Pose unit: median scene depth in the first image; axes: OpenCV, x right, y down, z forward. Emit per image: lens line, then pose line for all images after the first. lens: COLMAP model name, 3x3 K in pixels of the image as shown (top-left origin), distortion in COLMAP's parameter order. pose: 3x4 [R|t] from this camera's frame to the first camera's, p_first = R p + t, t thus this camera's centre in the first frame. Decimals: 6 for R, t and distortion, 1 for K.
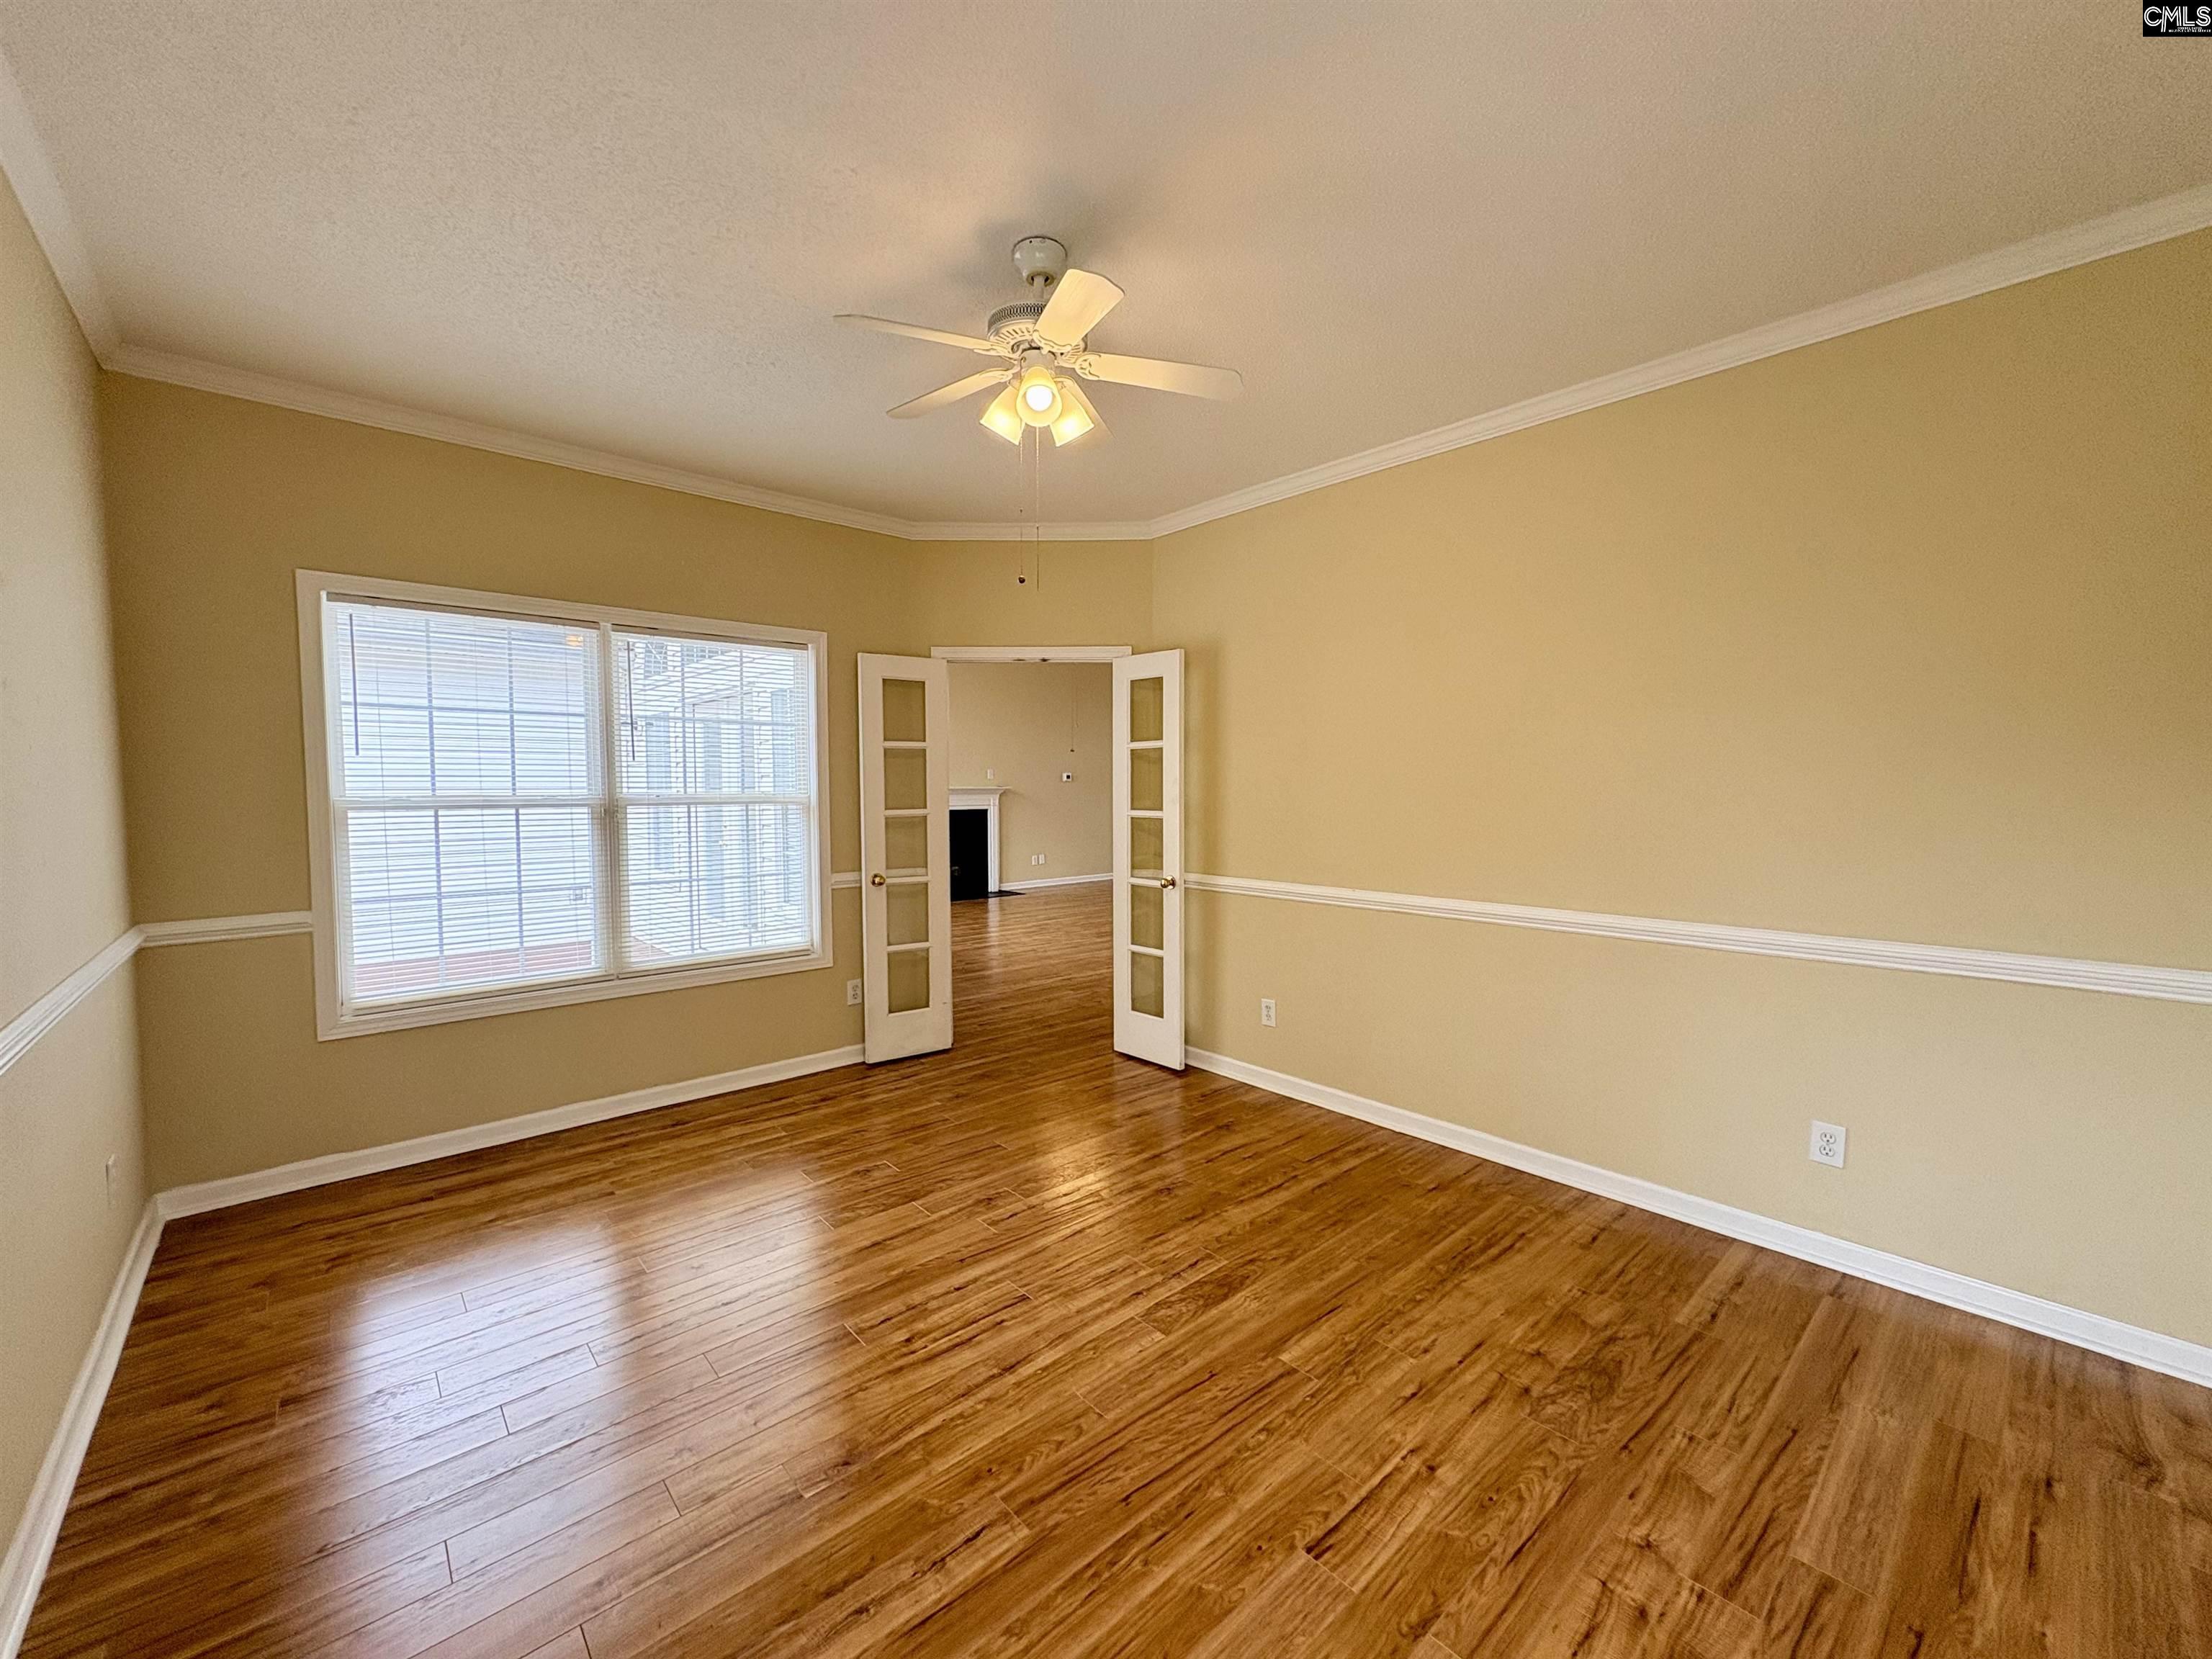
lens RADIAL K [[881.9, 0, 1098.5], [0, 881.9, 827.8], [0, 0, 1]] dist [-0.001421, 0.000782]
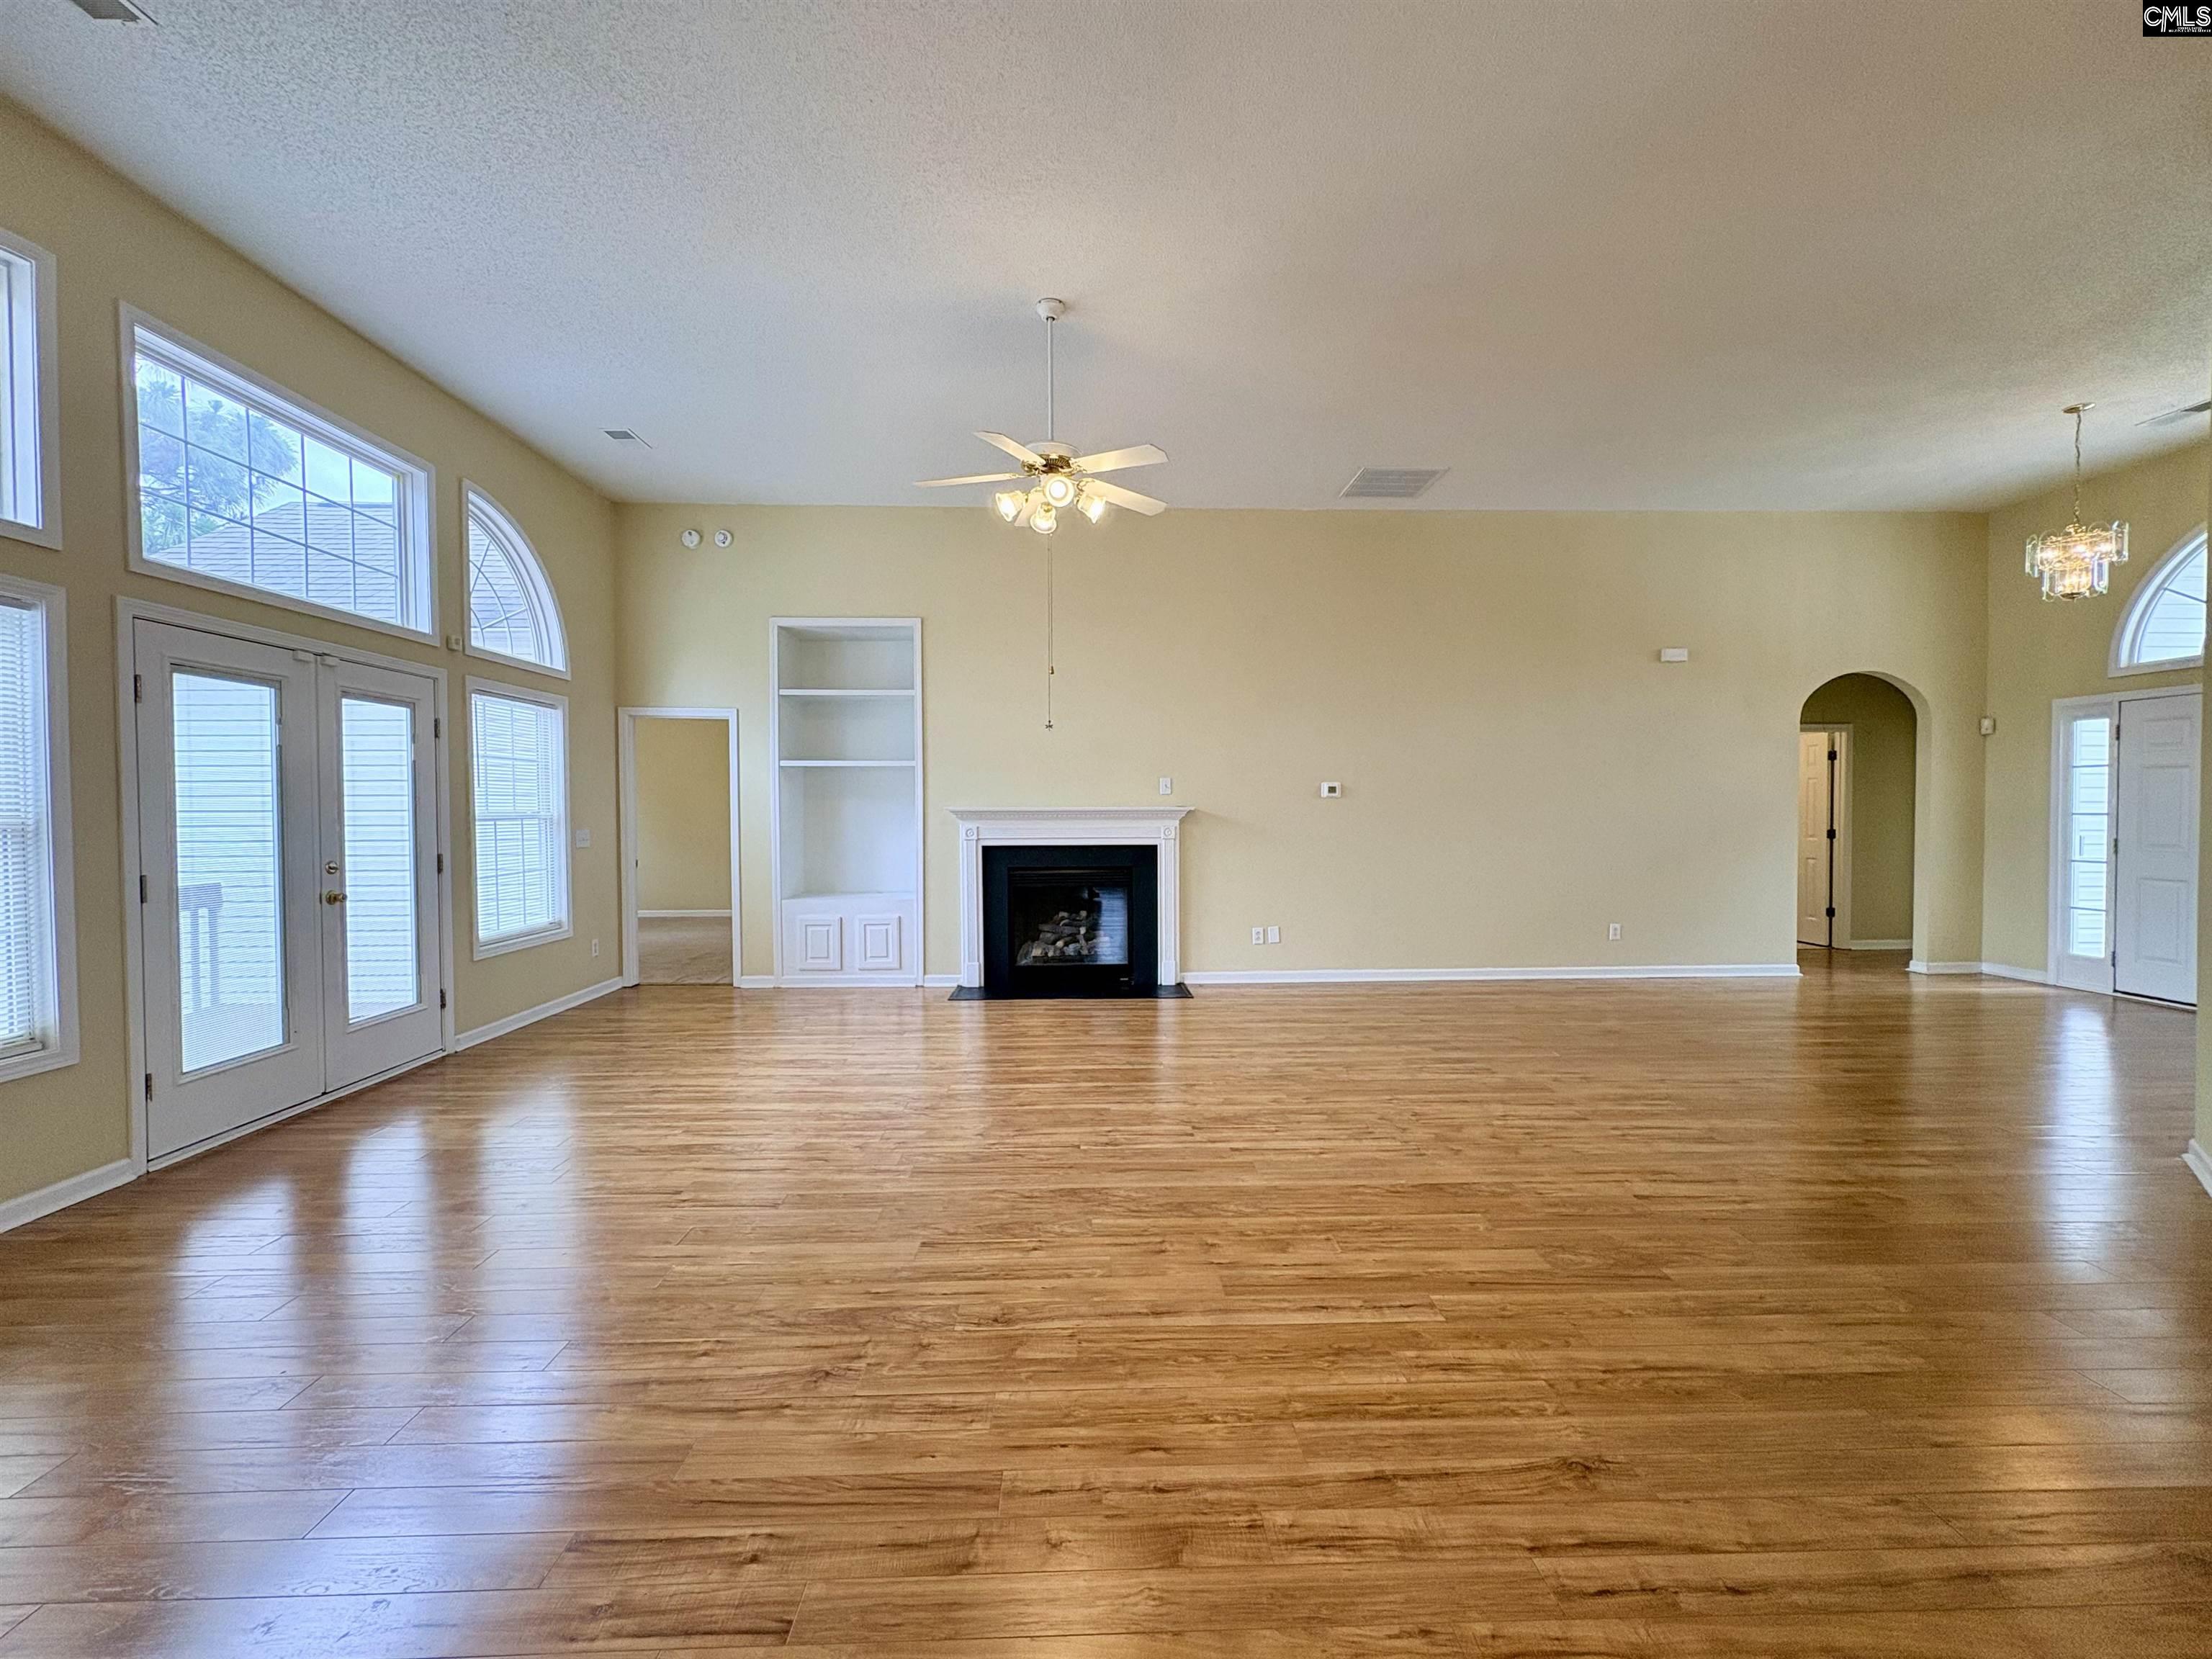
lens RADIAL K [[881.9, 0, 1097.4], [0, 881.9, 827.0], [0, 0, 1]] dist [-0.001421, 0.000782]
pose [[0.764913, 0.010940, -0.644041, 0.223349], [-0.029347, 0.999409, -0.017878, -0.021146], [0.643465, 0.032575, 0.764782, 0.517485]]
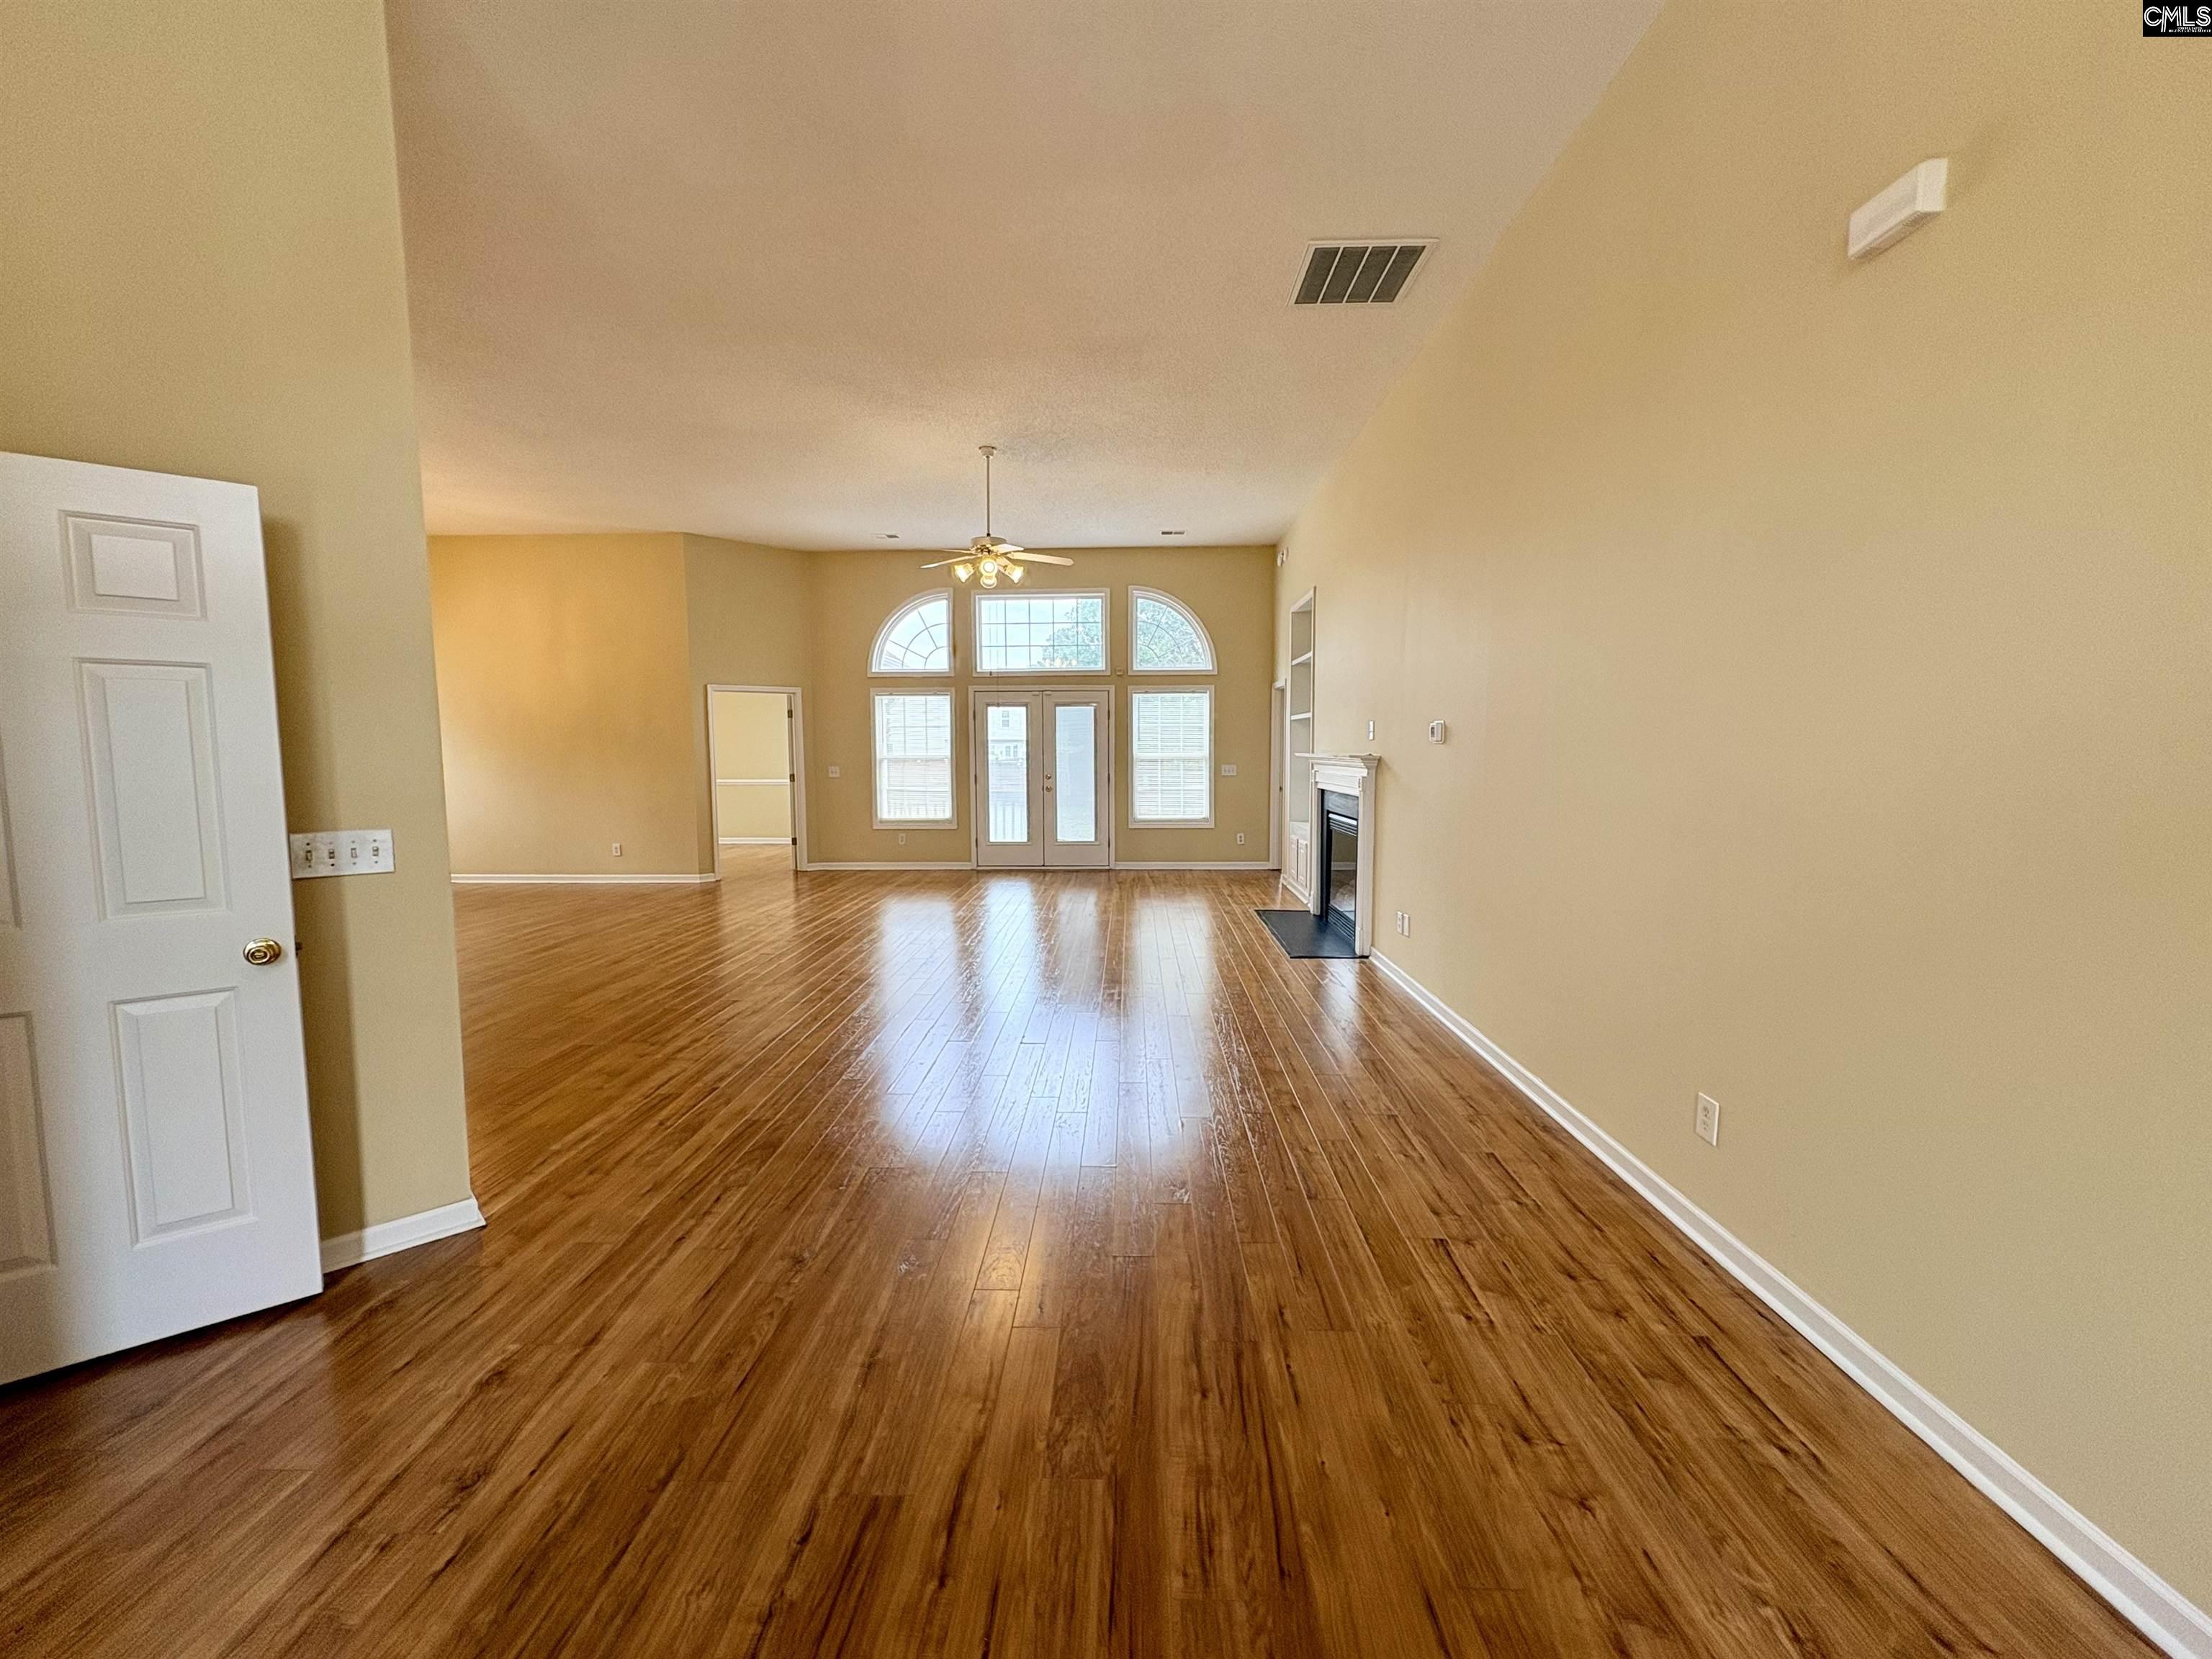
lens RADIAL K [[881.9, 0, 1100.9], [0, 881.9, 827.7], [0, 0, 1]] dist [-0.001421, 0.000782]
pose [[-0.691278, 0.069364, -0.719252, 0.359473], [-0.030865, 0.991639, 0.125298, -0.063738], [0.721930, 0.108816, -0.683357, 1.239489]]
